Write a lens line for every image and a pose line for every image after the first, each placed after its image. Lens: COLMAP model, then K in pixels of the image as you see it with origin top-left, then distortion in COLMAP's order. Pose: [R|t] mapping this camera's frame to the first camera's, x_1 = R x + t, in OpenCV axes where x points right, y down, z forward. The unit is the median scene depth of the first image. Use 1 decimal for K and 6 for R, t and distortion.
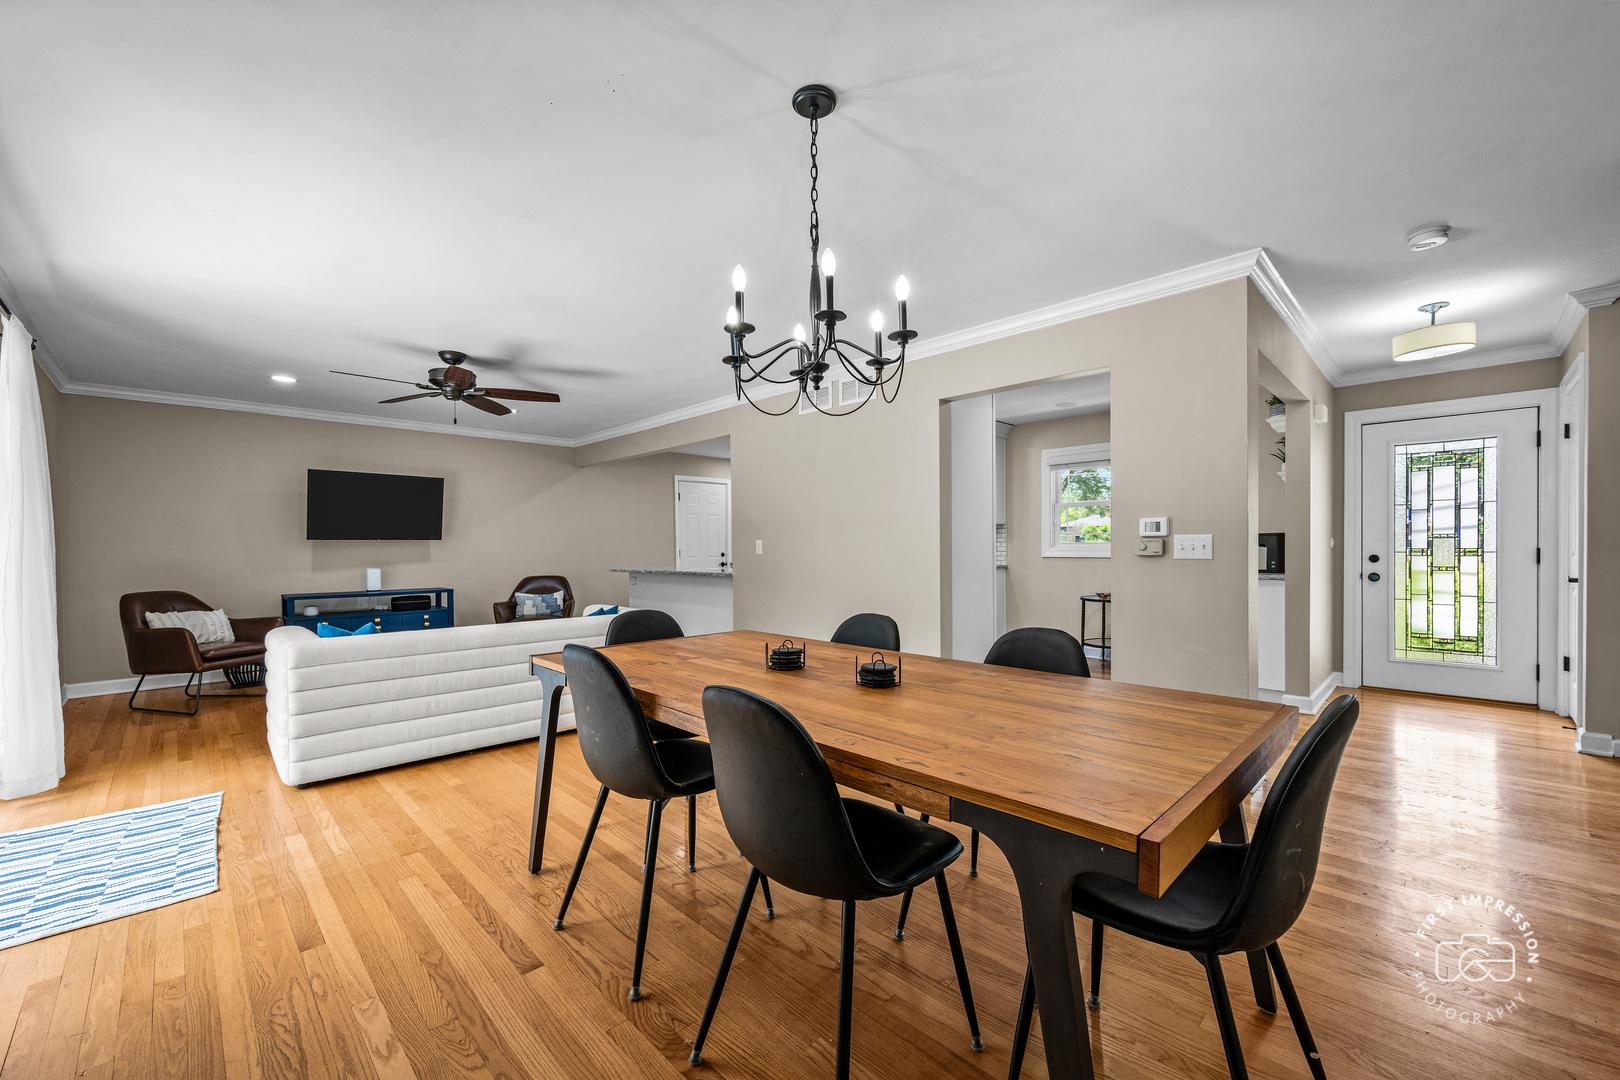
lens RADIAL K [[641.6, 0, 817.5], [0, 641.6, 556.4], [0, 0, 1]] dist [-0.003679, 0.001062]
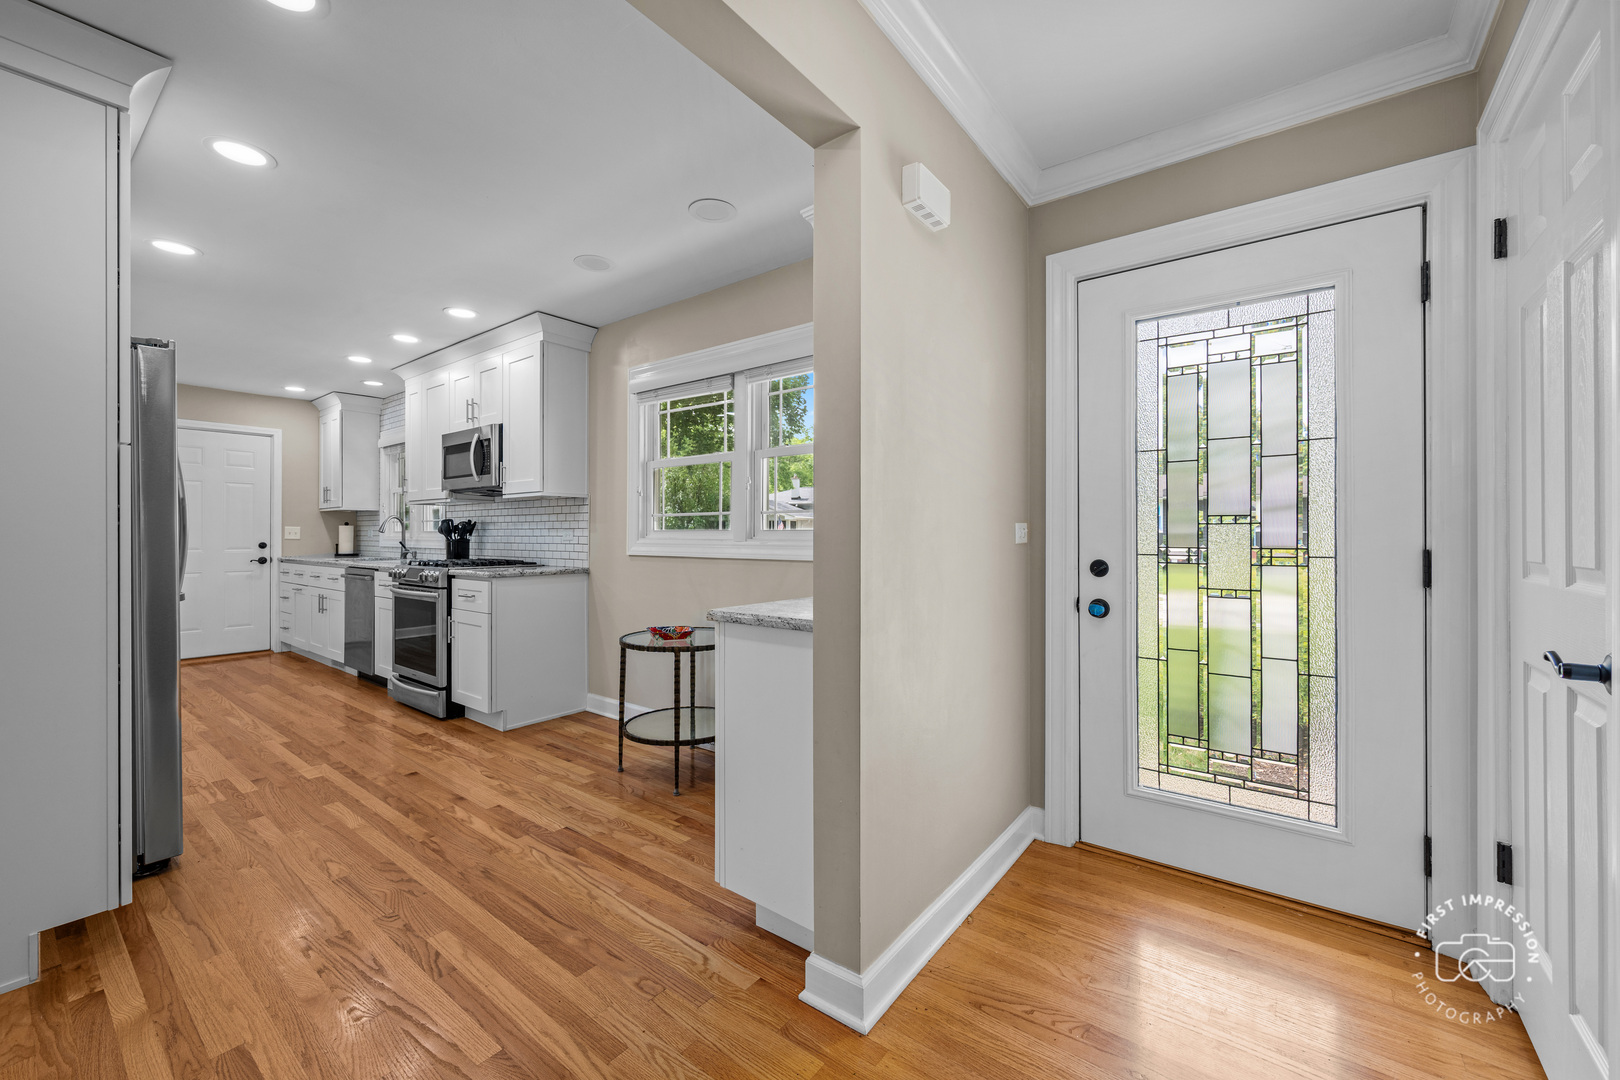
lens RADIAL K [[641.6, 0, 809.7], [0, 641.6, 535.2], [0, 0, 1]] dist [-0.003679, 0.001062]
pose [[0.991721, 0.003427, 0.128363, 0.613910], [-0.002128, 0.999945, -0.010257, -0.015139], [-0.128391, 0.009899, 0.991674, 0.578893]]
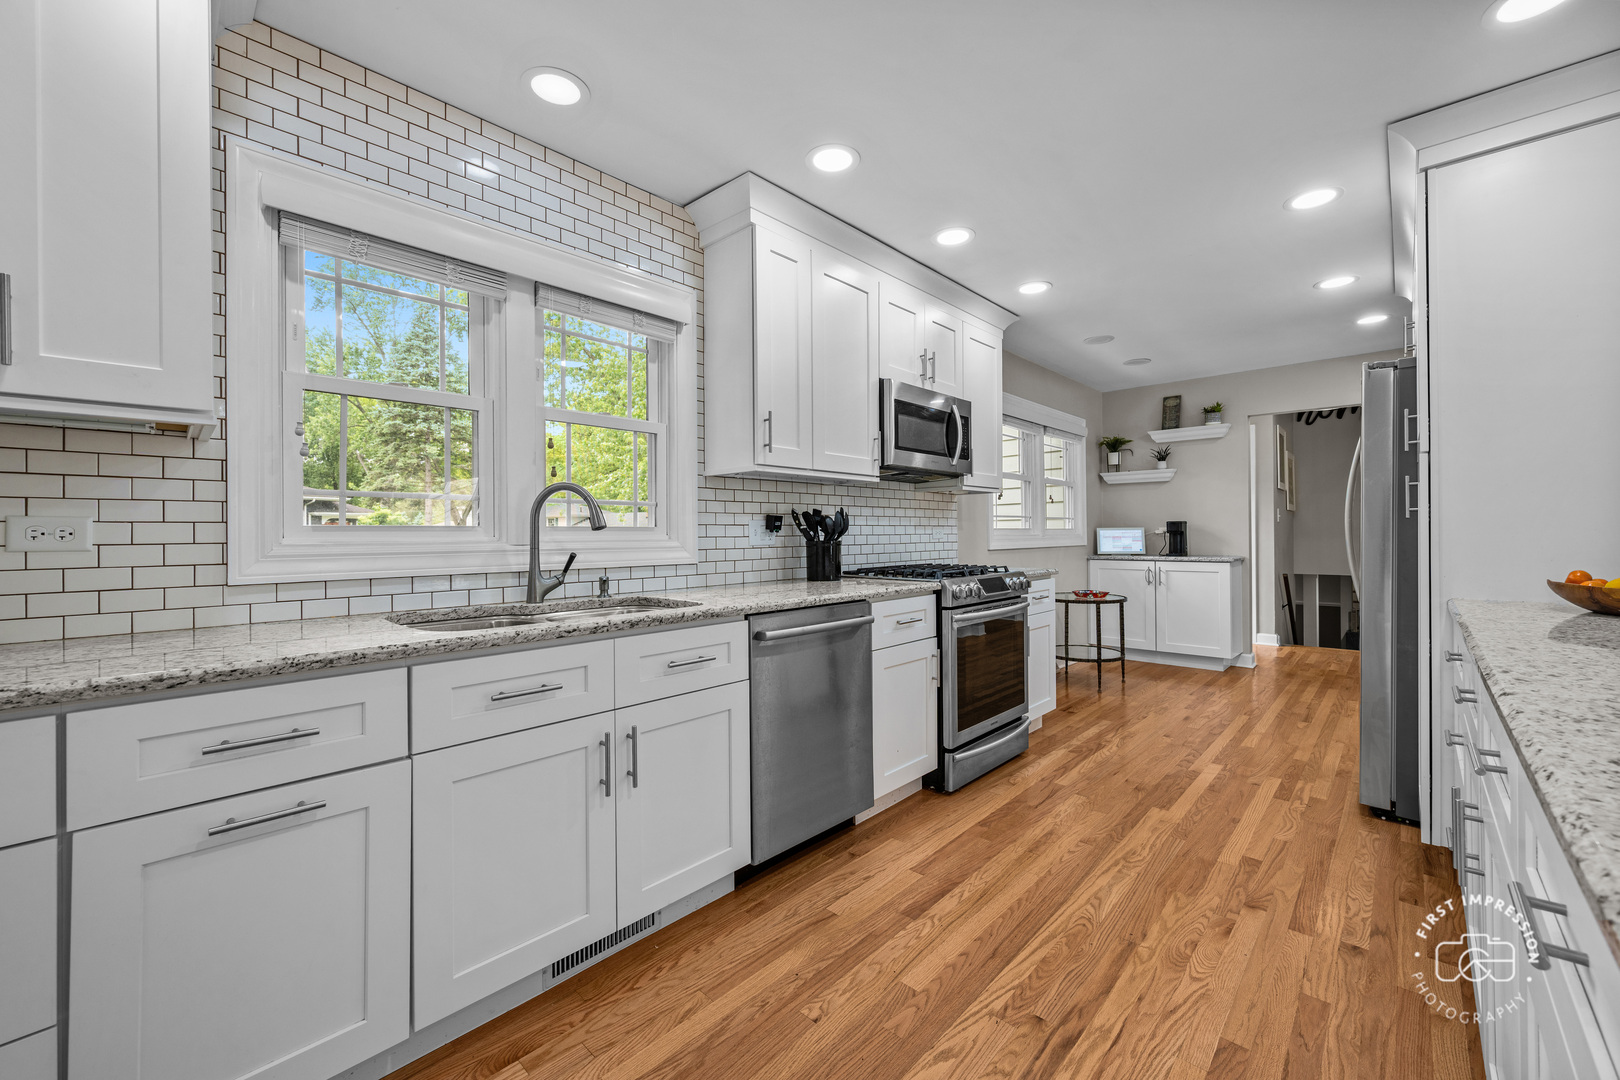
lens RADIAL K [[641.6, 0, 809.3], [0, 641.6, 532.2], [0, 0, 1]] dist [-0.003679, 0.001062]
pose [[-0.028322, 0.006787, 0.999576, -0.414491], [0.021763, 0.999744, -0.006172, -0.022854], [-0.999362, 0.021579, -0.028462, 1.683443]]
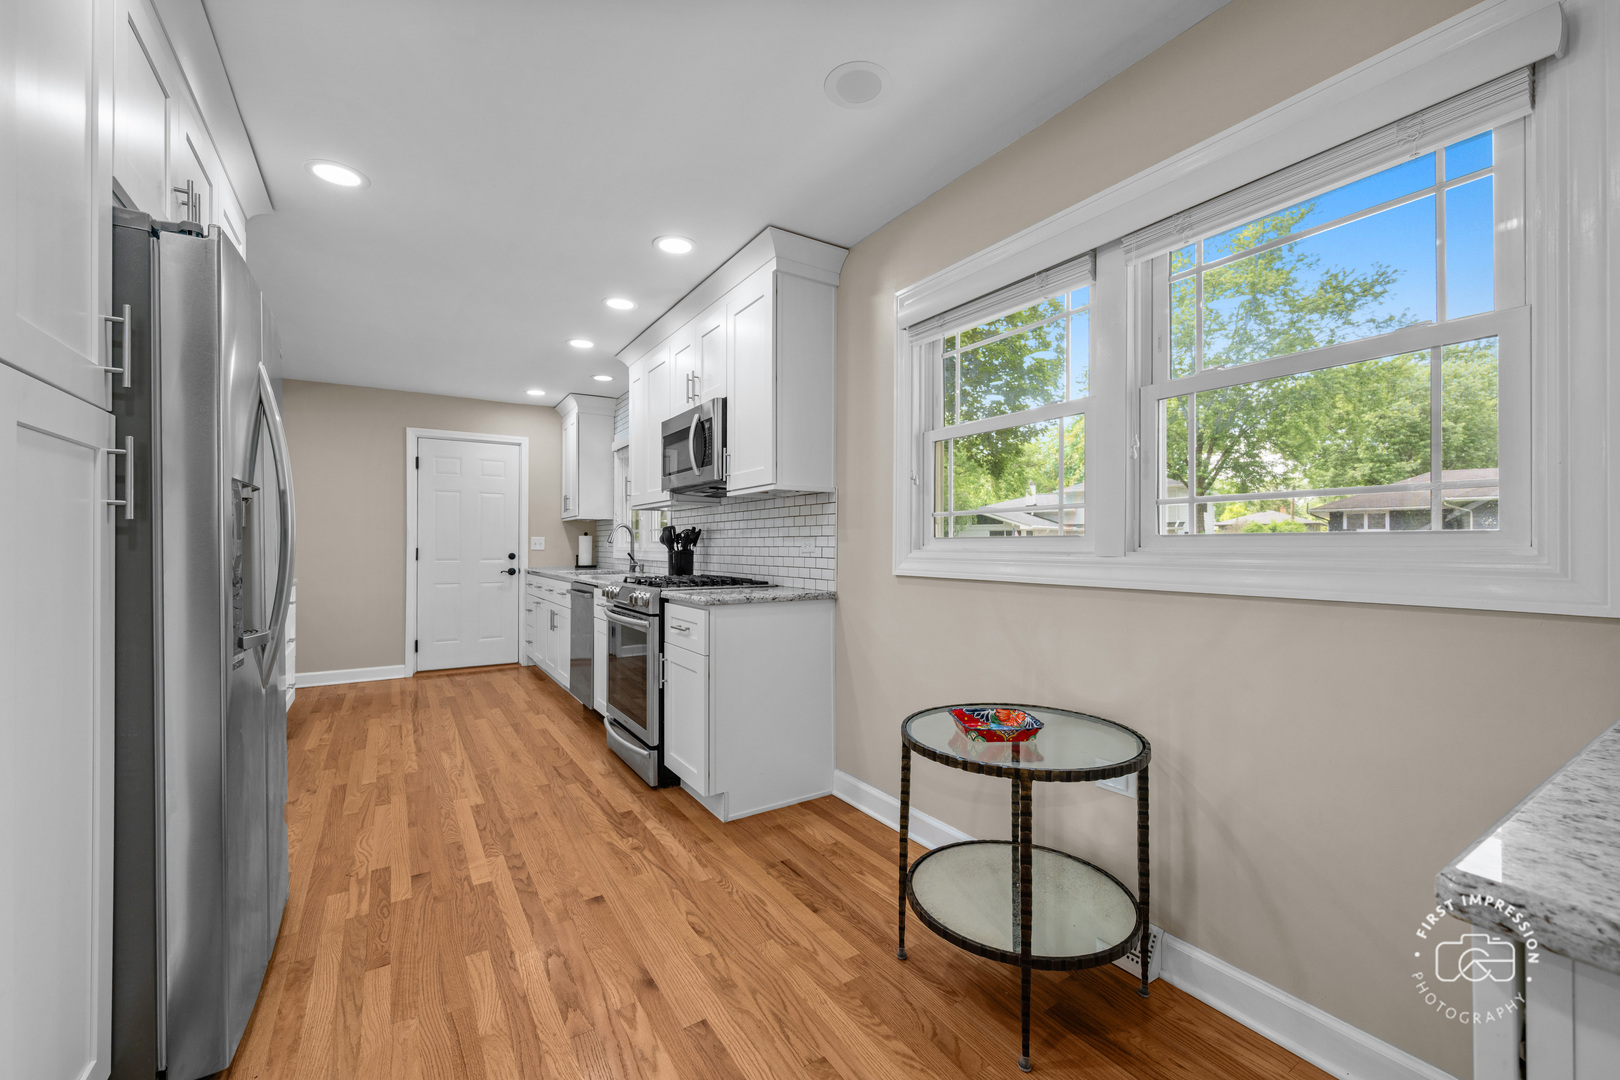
lens RADIAL K [[641.6, 0, 817.4], [0, 641.6, 546.2], [0, 0, 1]] dist [-0.003679, 0.001062]
pose [[0.979863, 0.003386, -0.199642, 0.535091], [-0.005372, 0.999941, -0.009404, -0.016595], [0.199599, 0.010287, 0.979824, 0.867870]]
